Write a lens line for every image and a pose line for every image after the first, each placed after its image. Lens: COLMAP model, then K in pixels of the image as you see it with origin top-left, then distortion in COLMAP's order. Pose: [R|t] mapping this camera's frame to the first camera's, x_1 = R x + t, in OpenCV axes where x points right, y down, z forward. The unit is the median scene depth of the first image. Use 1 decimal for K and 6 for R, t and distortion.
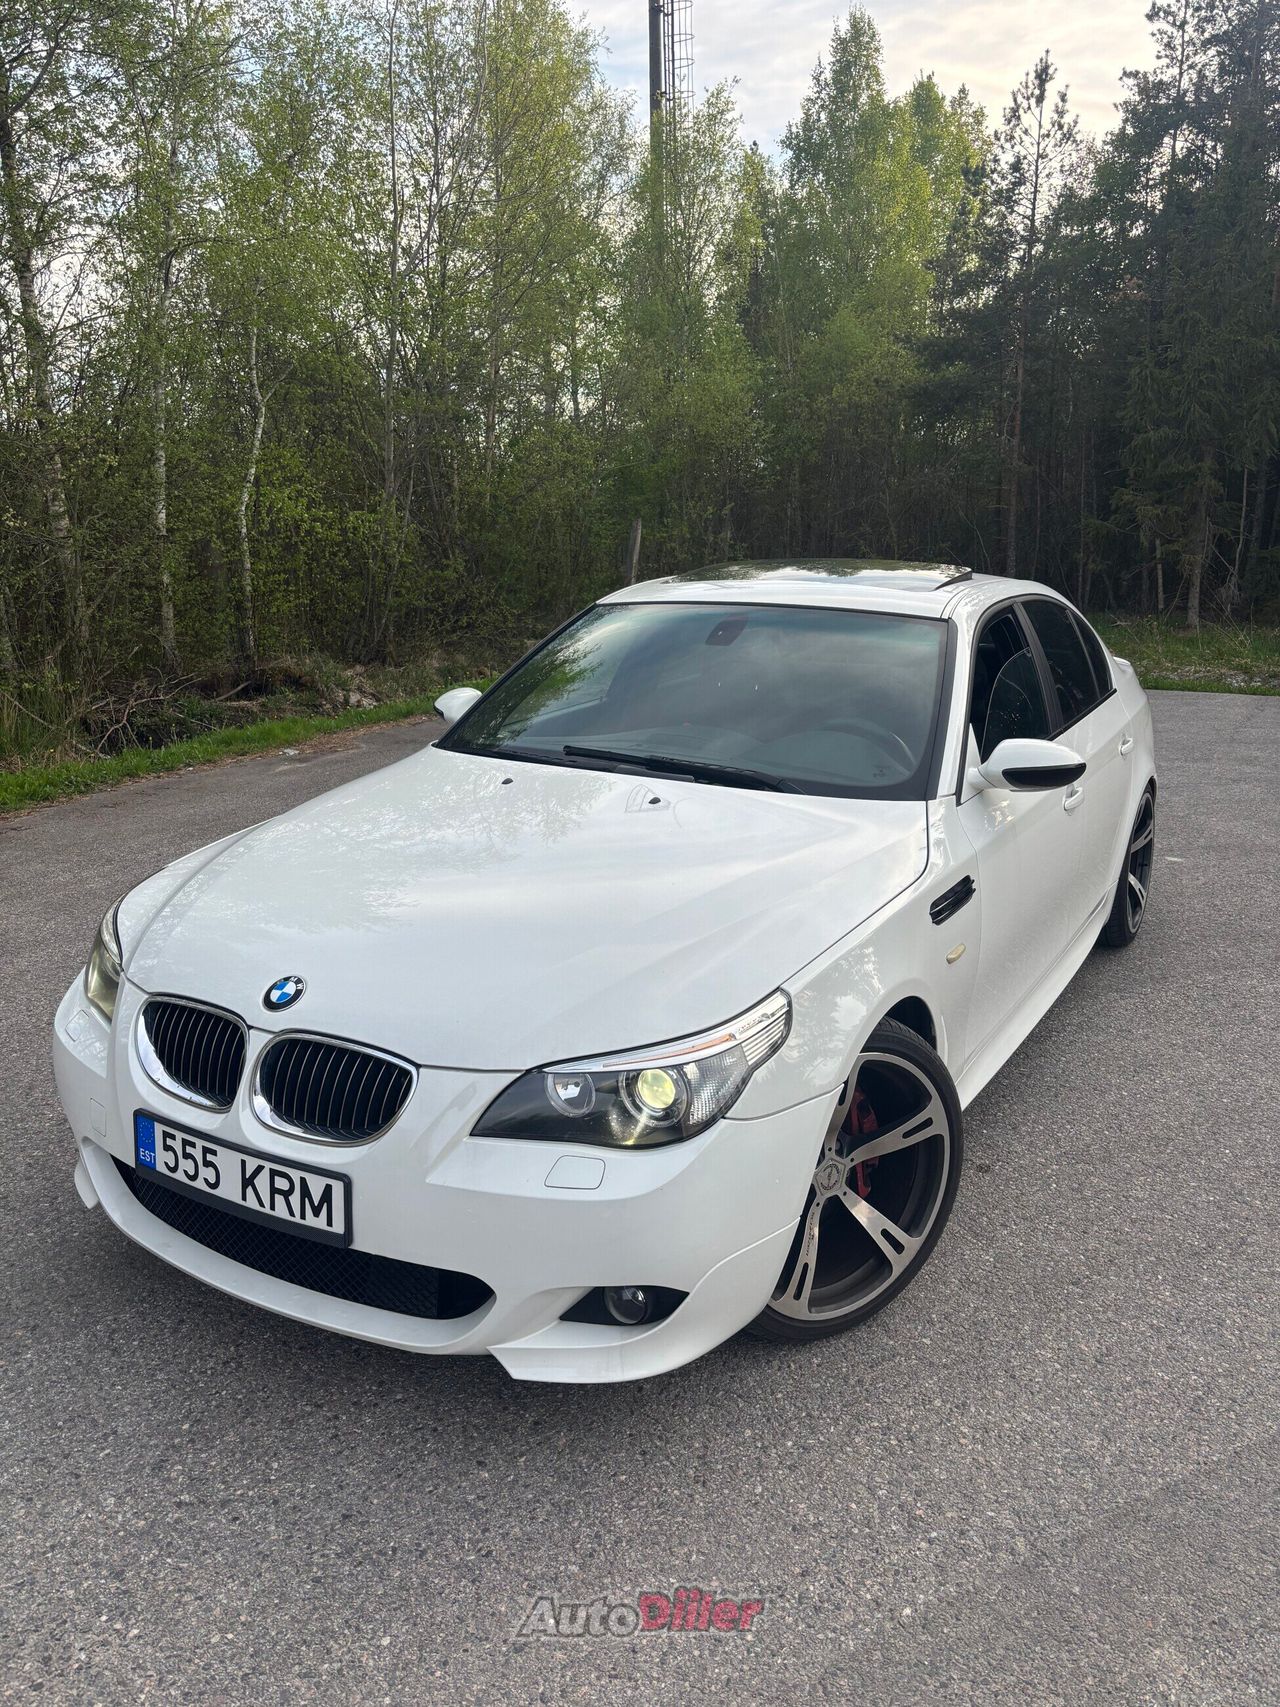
lens RADIAL K [[1299.8, 0, 640.0], [0, 1299.8, 853.5], [0, 0, 1]] dist [0.052365, -0.059410]
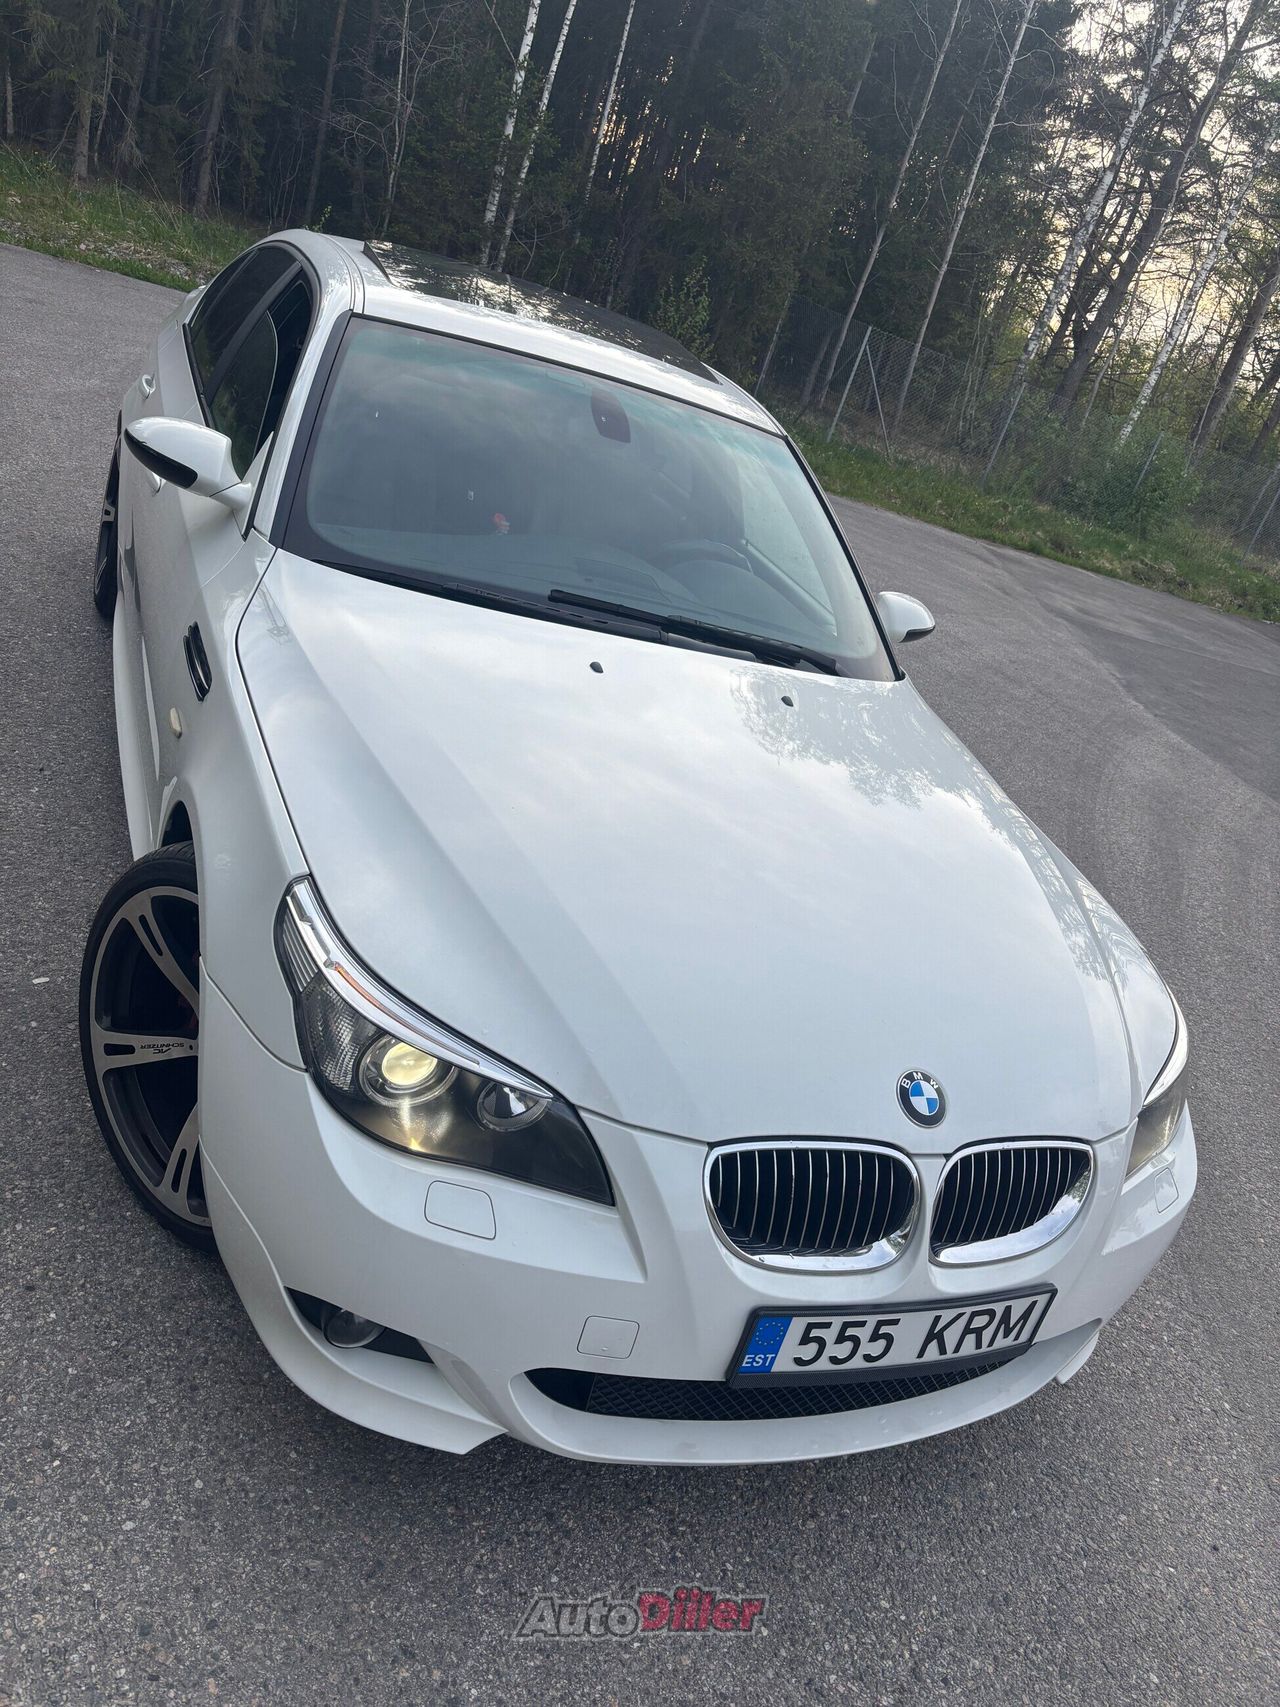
lens RADIAL K [[1329.5, 0, 623.6], [0, 1329.5, 796.0], [0, 0, 1]] dist [0.005480, -0.076536]
pose [[0.587848, -0.143186, 0.796199, -0.704210], [-0.109498, 0.961071, 0.253680, -0.177491], [-0.801527, -0.236307, 0.549285, 0.541503]]
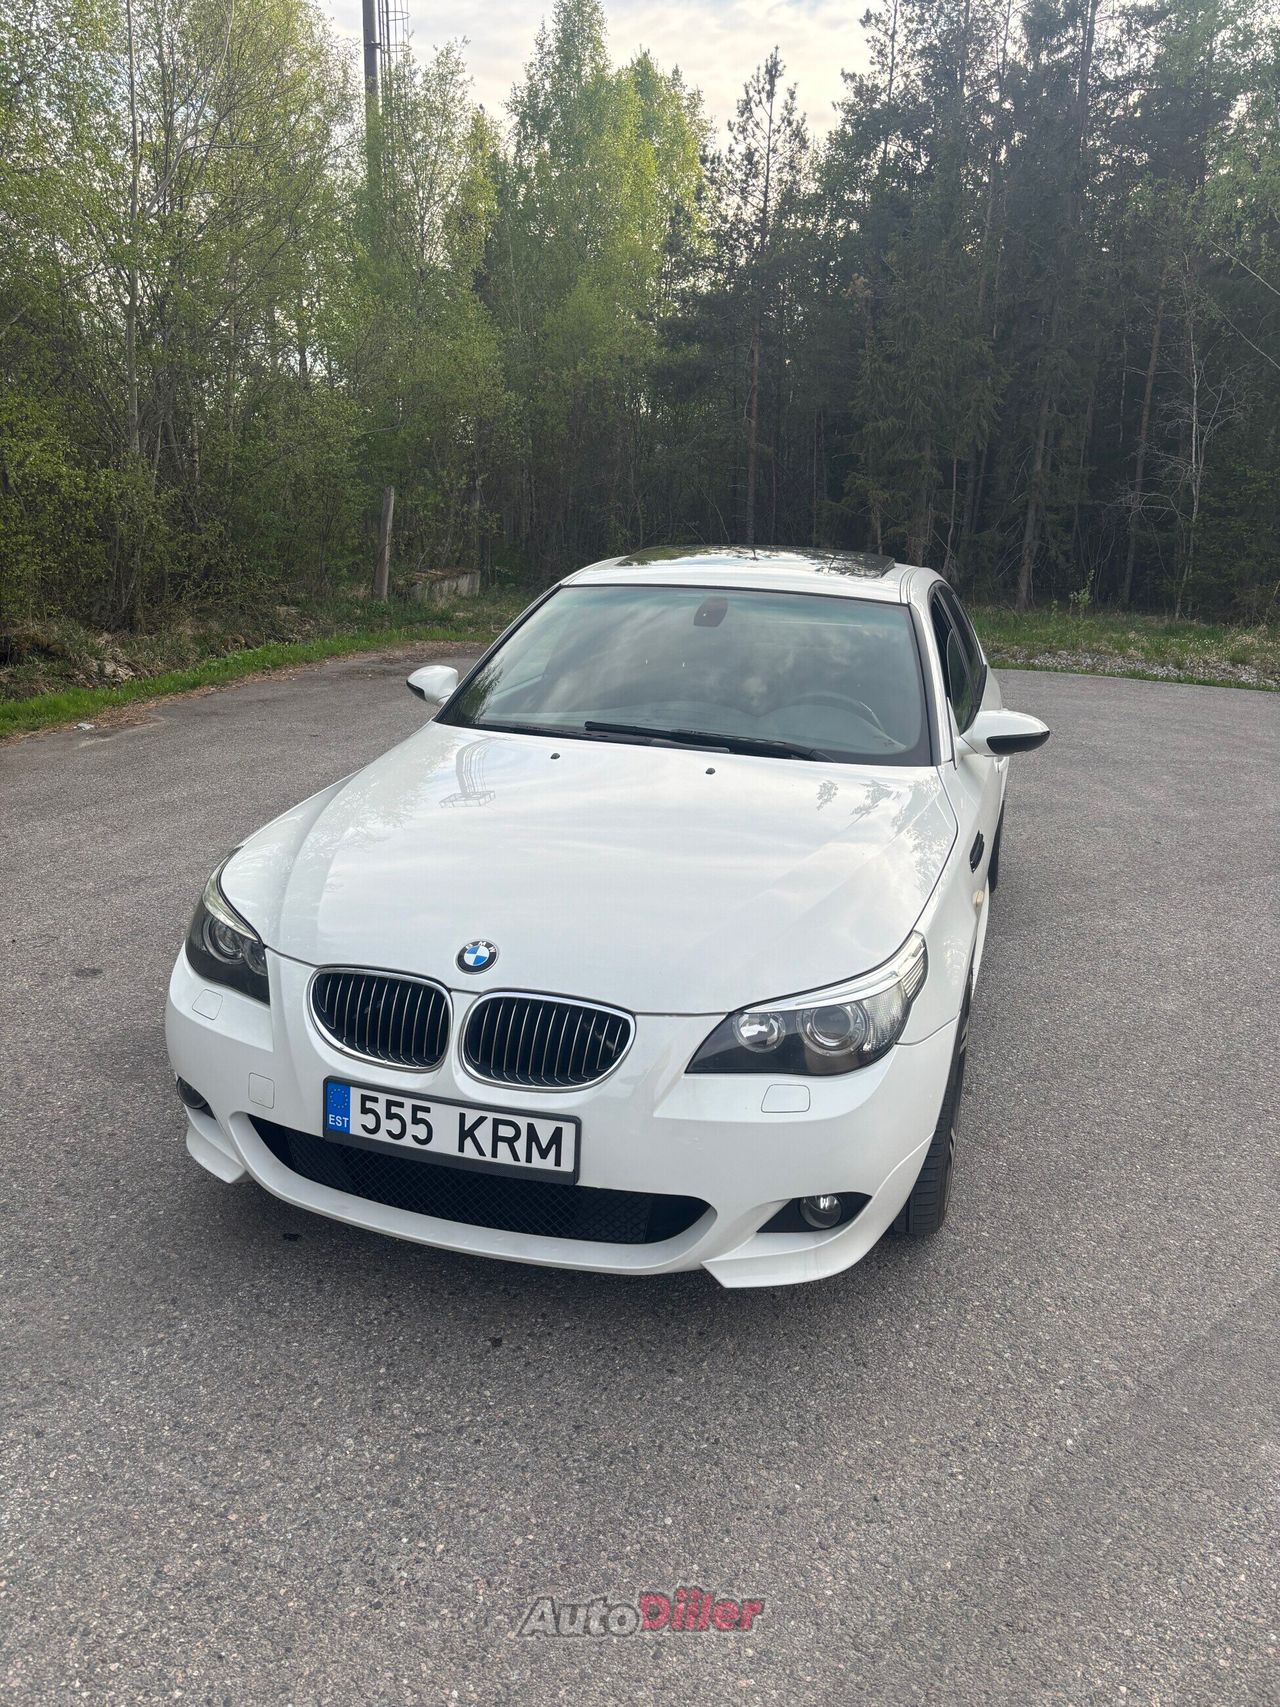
lens RADIAL K [[1314.2, 0, 613.3], [0, 1314.2, 855.3], [0, 0, 1]] dist [0.020518, 0.004454]
pose [[0.975538, -0.028532, 0.217969, -0.284128], [0.023347, 0.999381, 0.026325, -0.001079], [-0.218585, -0.020592, 0.975601, -0.049786]]
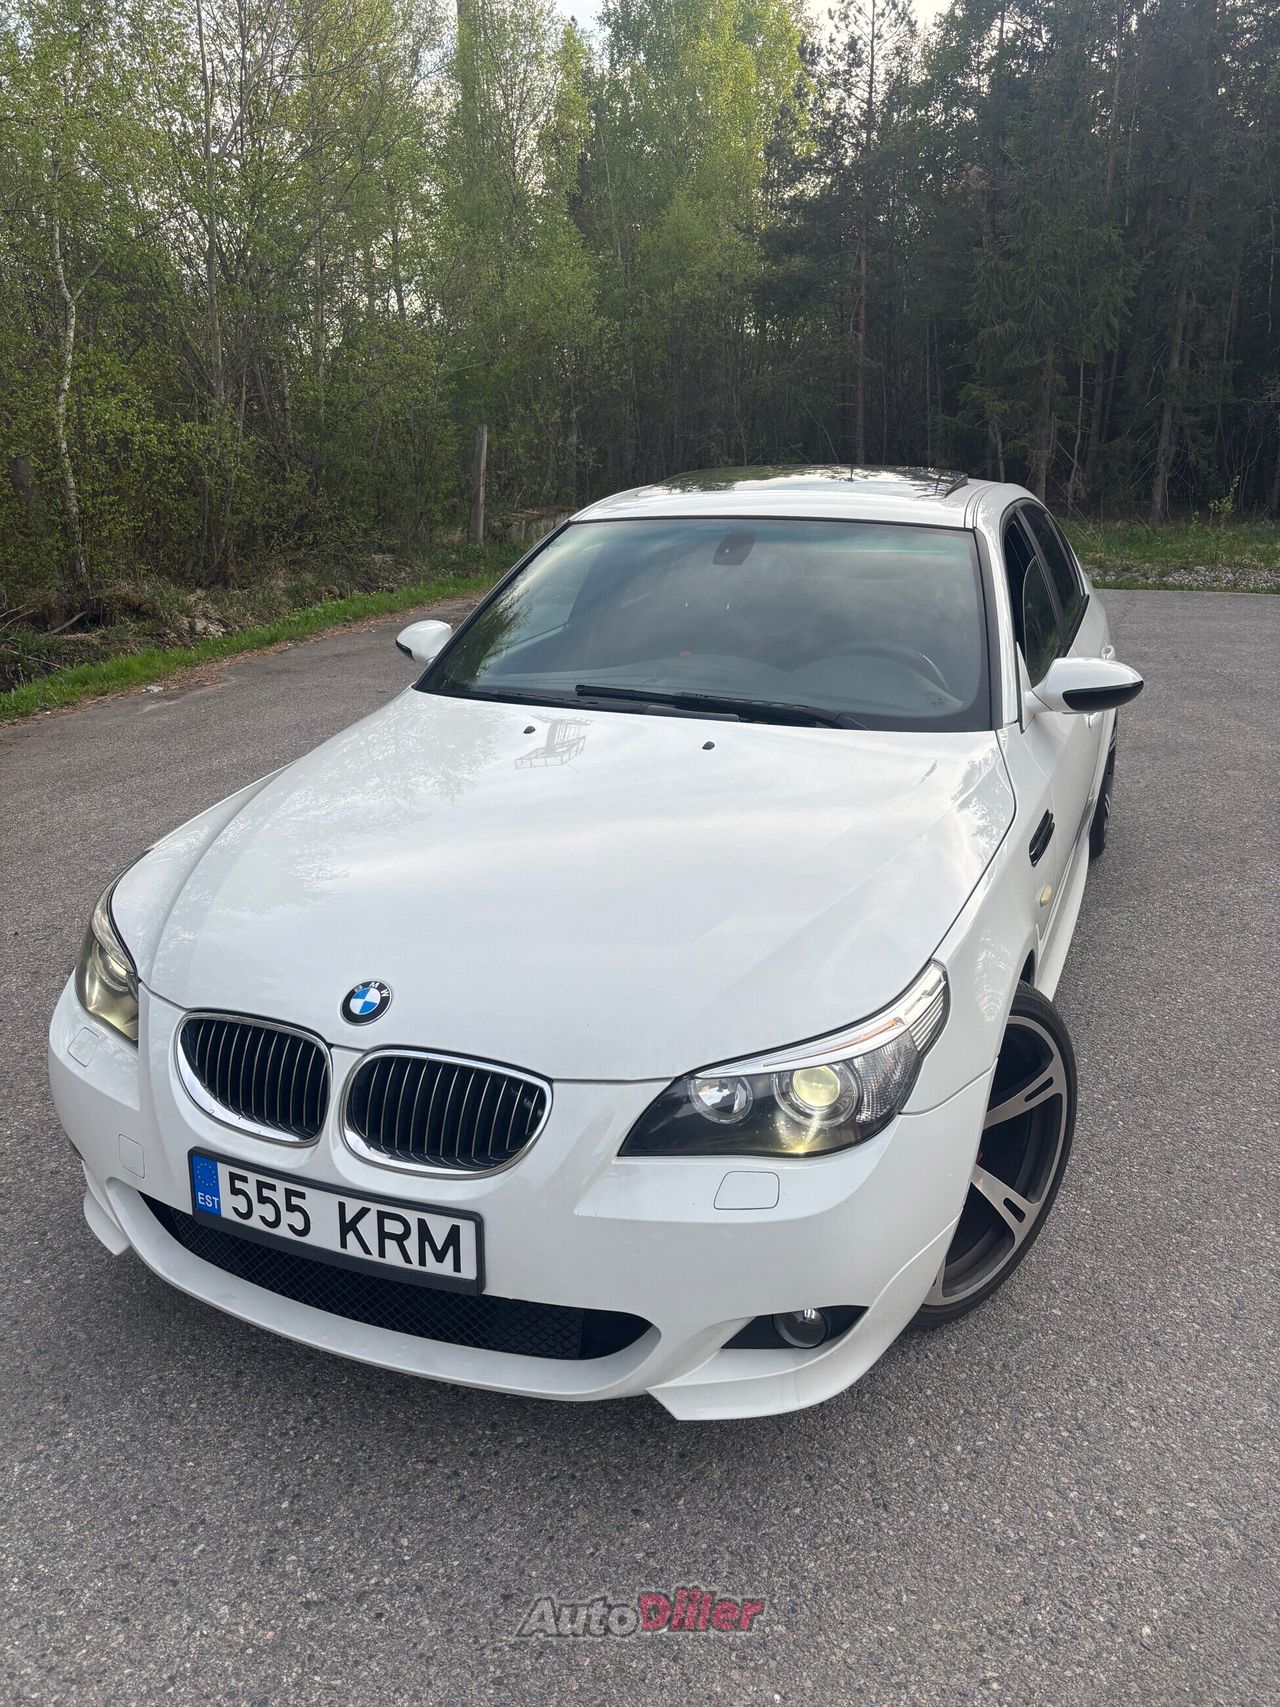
lens RADIAL K [[1286.4, 0, 618.4], [0, 1286.4, 860.3], [0, 0, 1]] dist [0.046895, -0.059741]
pose [[0.991389, -0.059636, 0.116579, -0.149333], [0.050650, 0.995620, 0.078585, -0.032642], [-0.120755, -0.072004, 0.990068, 0.114534]]
